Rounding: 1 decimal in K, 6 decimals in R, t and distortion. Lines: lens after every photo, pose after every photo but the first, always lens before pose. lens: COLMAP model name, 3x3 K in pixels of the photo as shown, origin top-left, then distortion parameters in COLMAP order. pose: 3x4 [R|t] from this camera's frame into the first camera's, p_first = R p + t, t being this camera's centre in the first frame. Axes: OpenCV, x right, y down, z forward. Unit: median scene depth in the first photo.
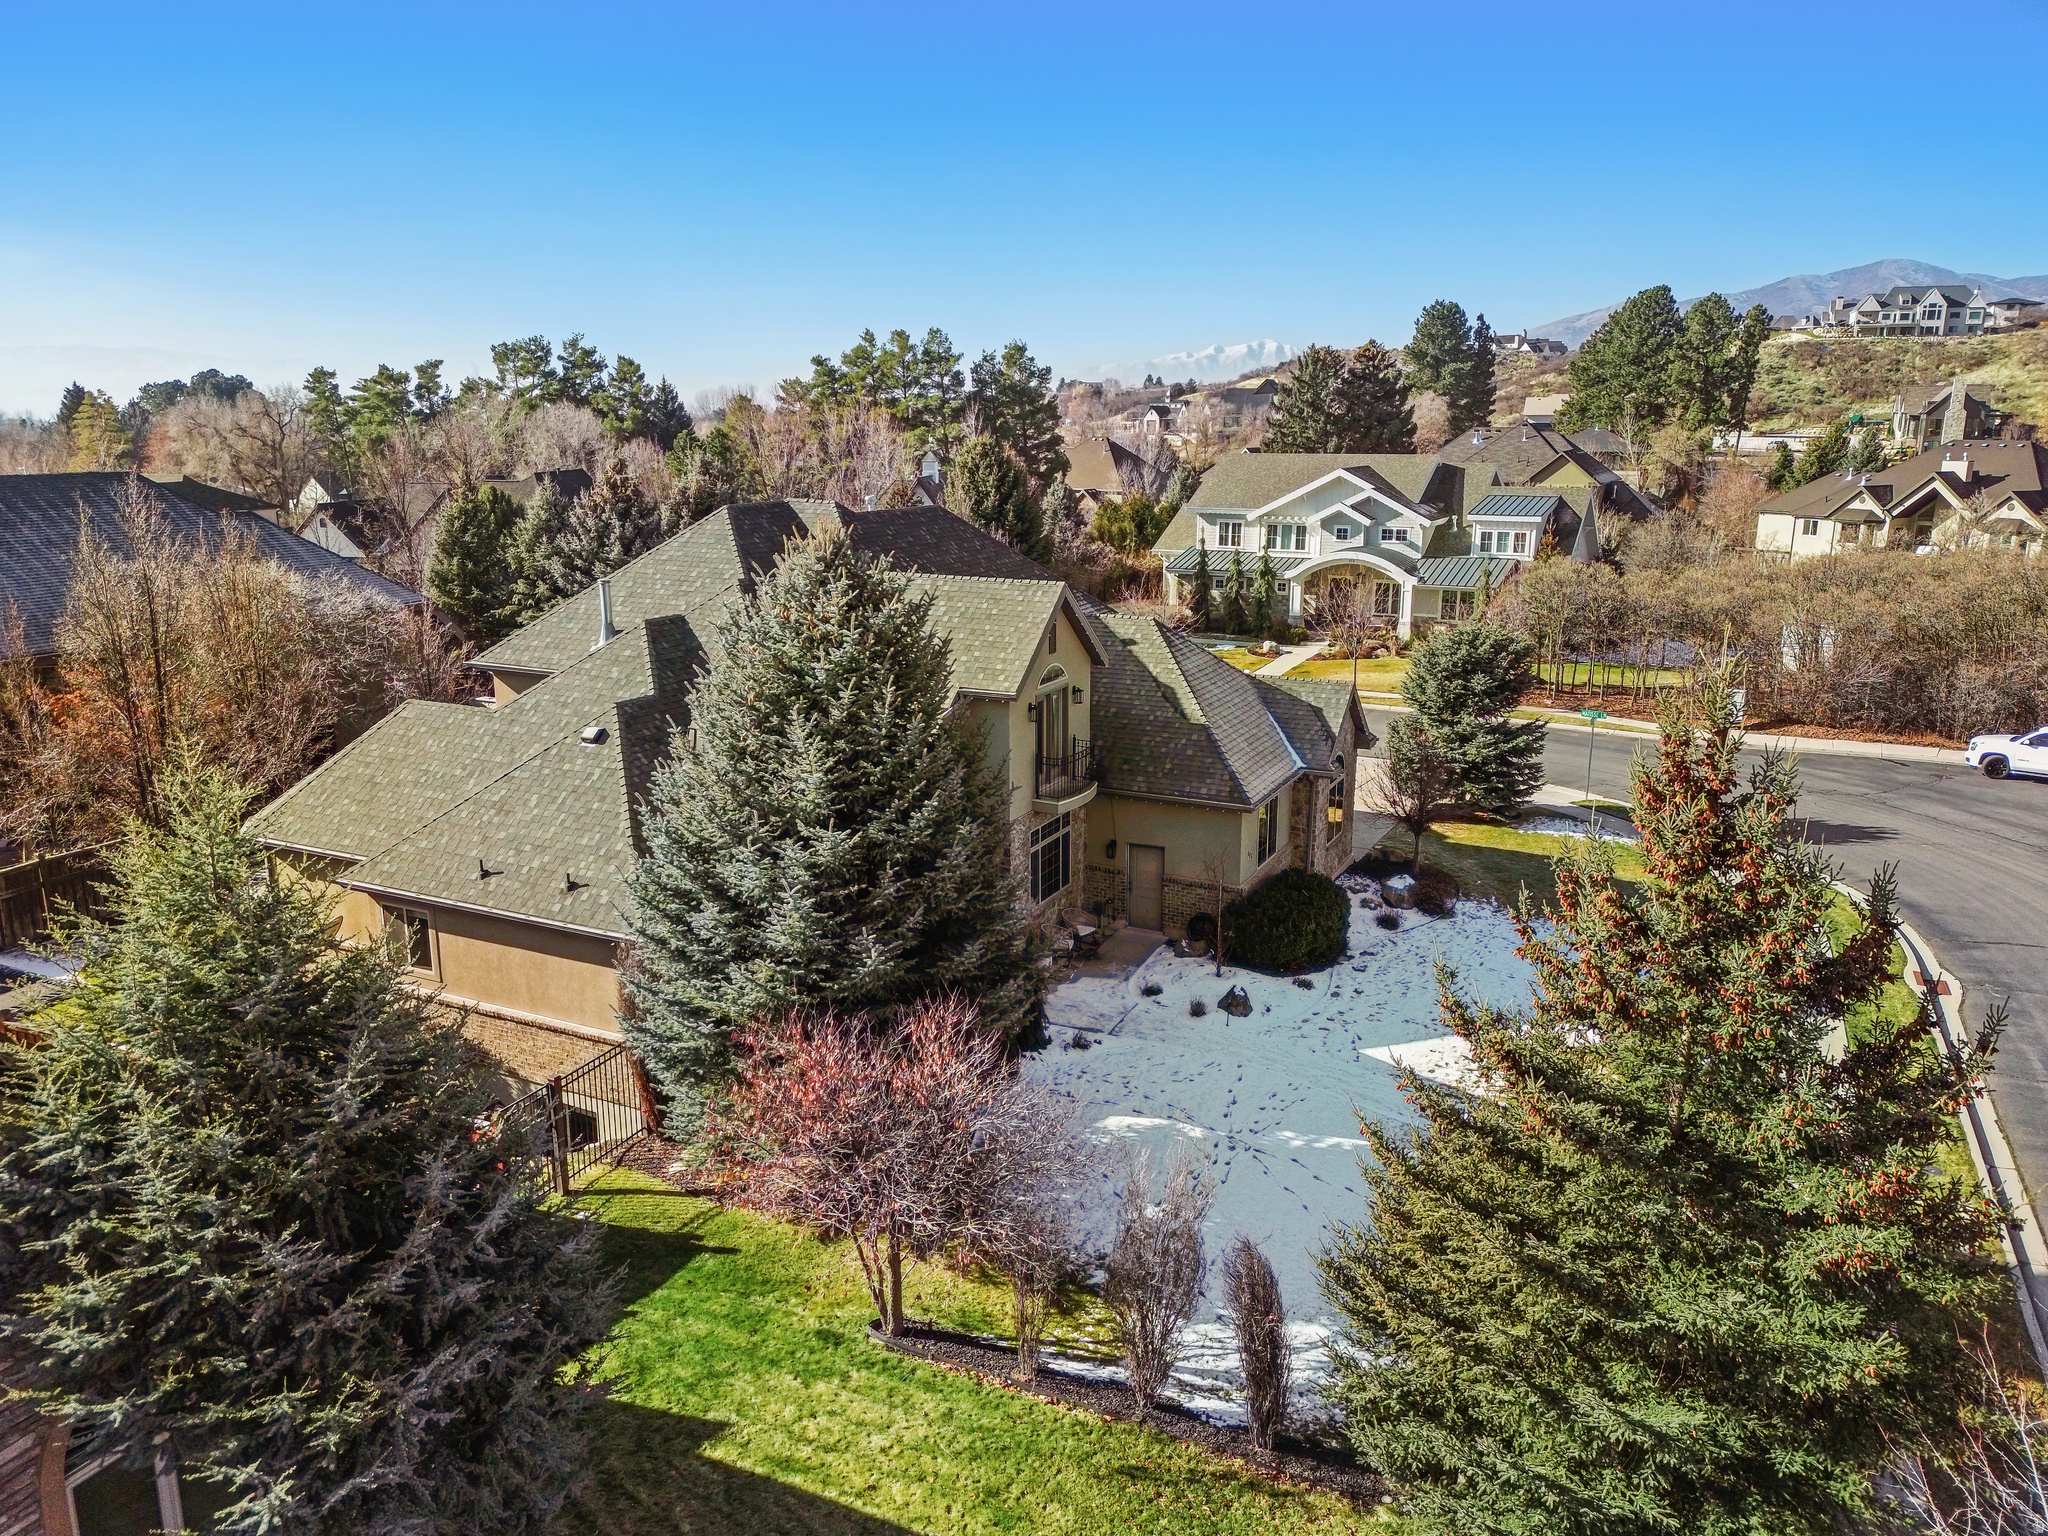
lens RADIAL K [[1446.3, 0, 1023.6], [0, 1446.3, 761.4], [0, 0, 1]] dist [0.072167, -0.066342]
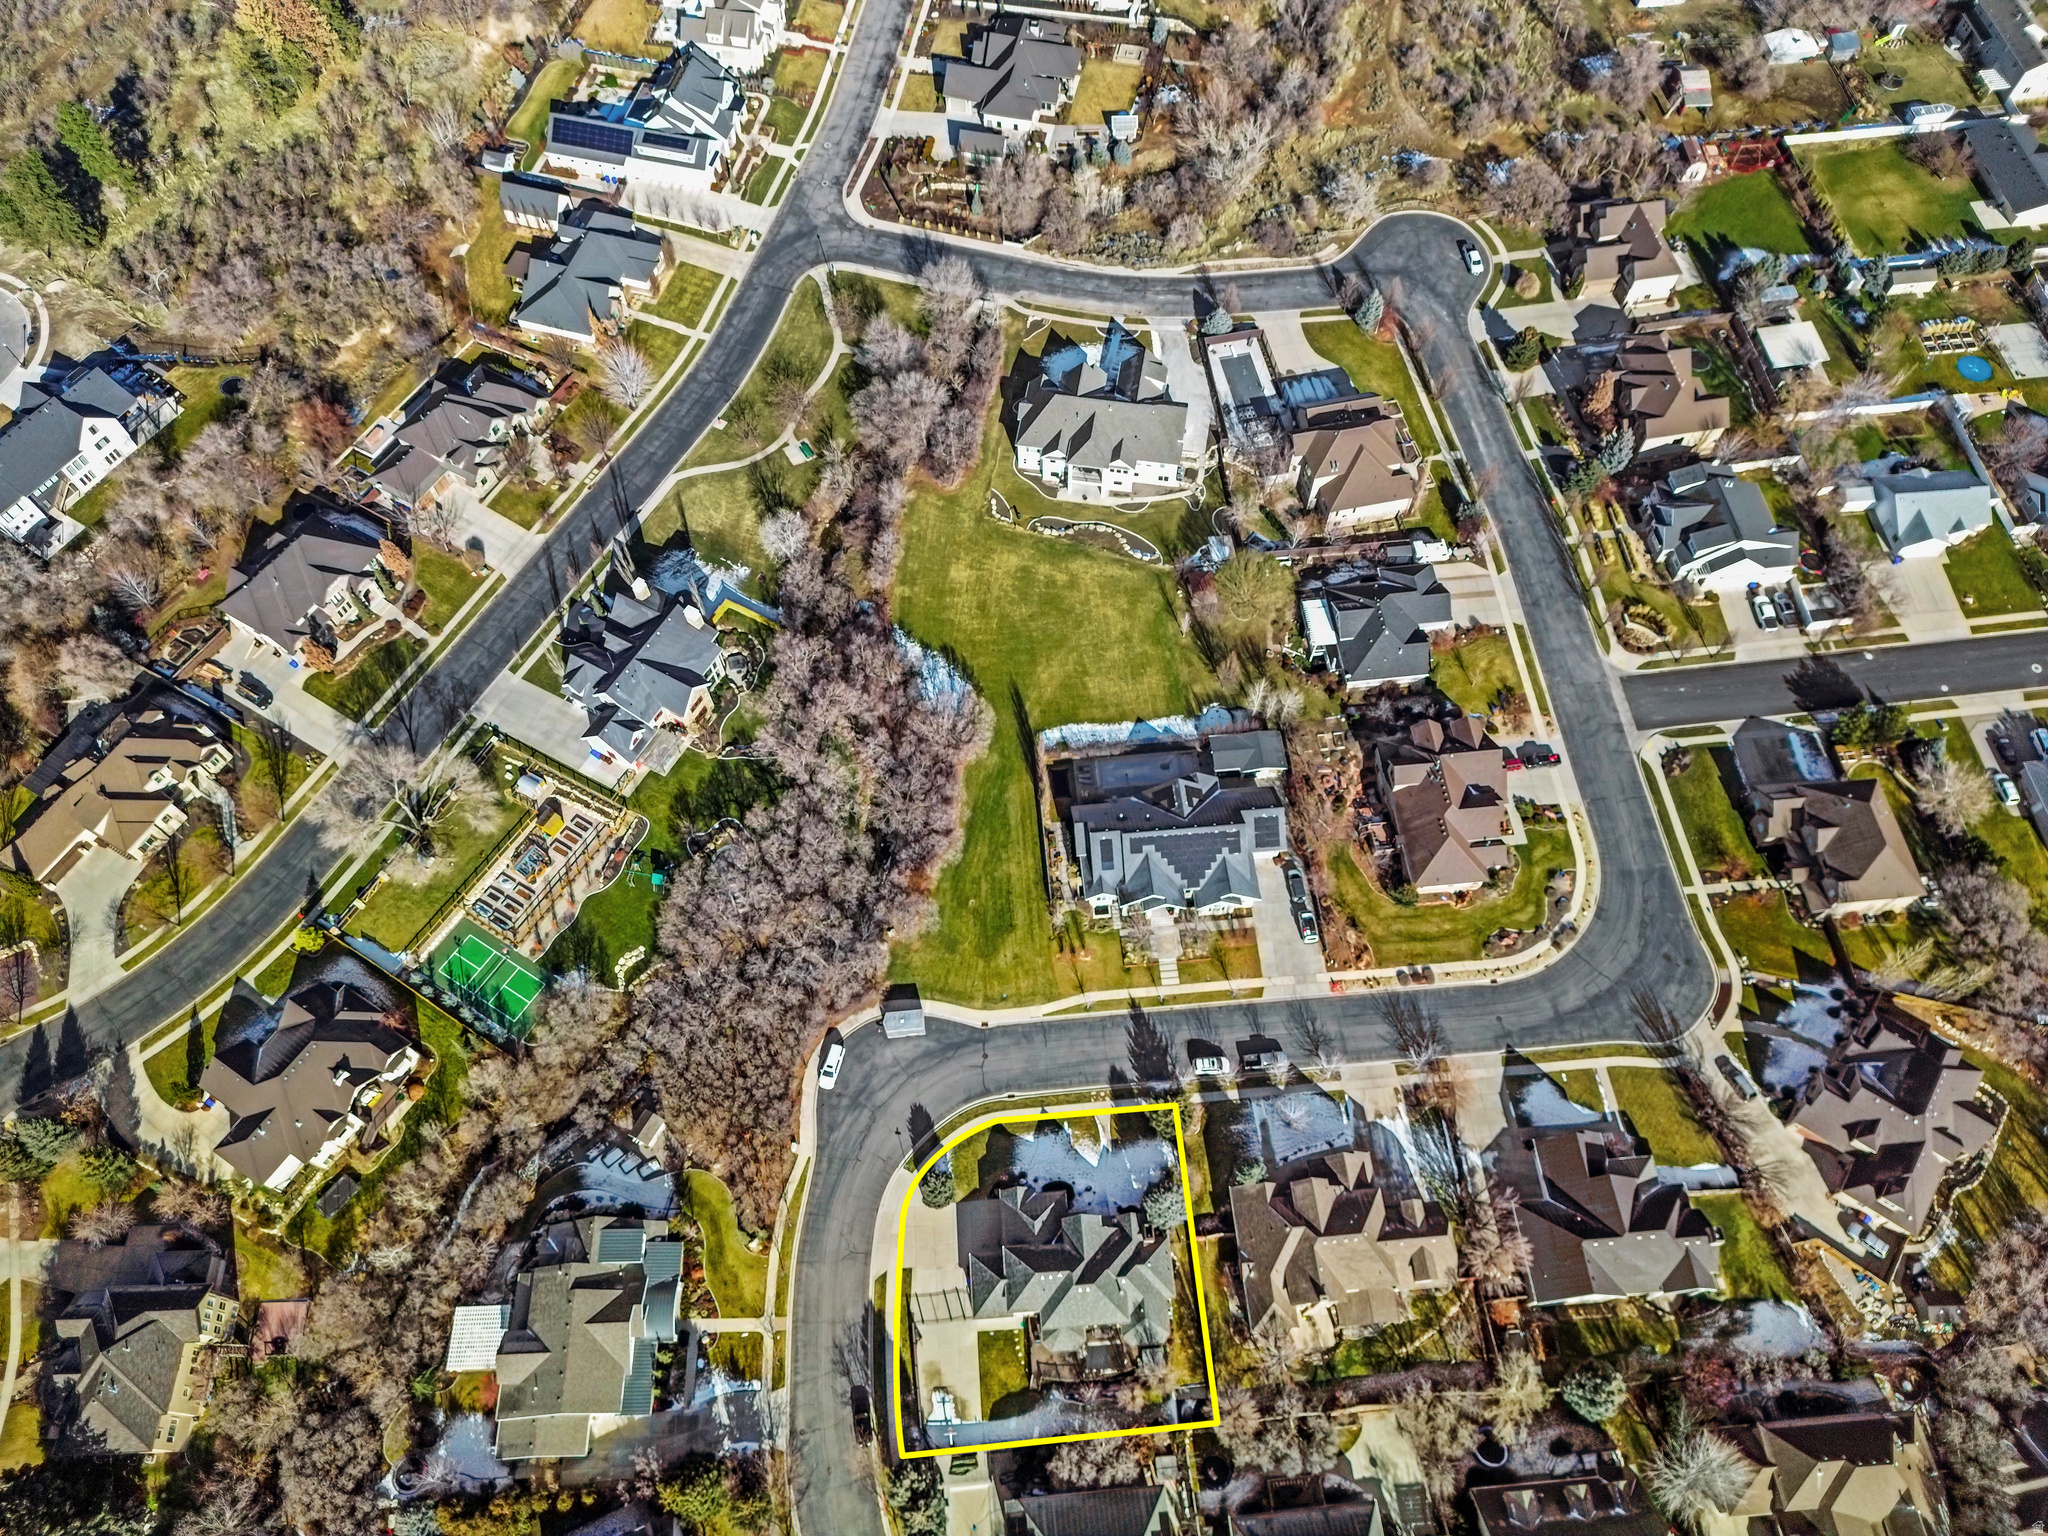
lens RADIAL K [[1446.3, 0, 1033.2], [0, 1446.3, 752.1], [0, 0, 1]] dist [0.072167, -0.066342]
pose [[-0.507413, -0.757125, 0.411454, -0.189958], [0.201562, 0.359957, 0.910935, -1.340444], [-0.837798, 0.545154, -0.030039, 0.074548]]
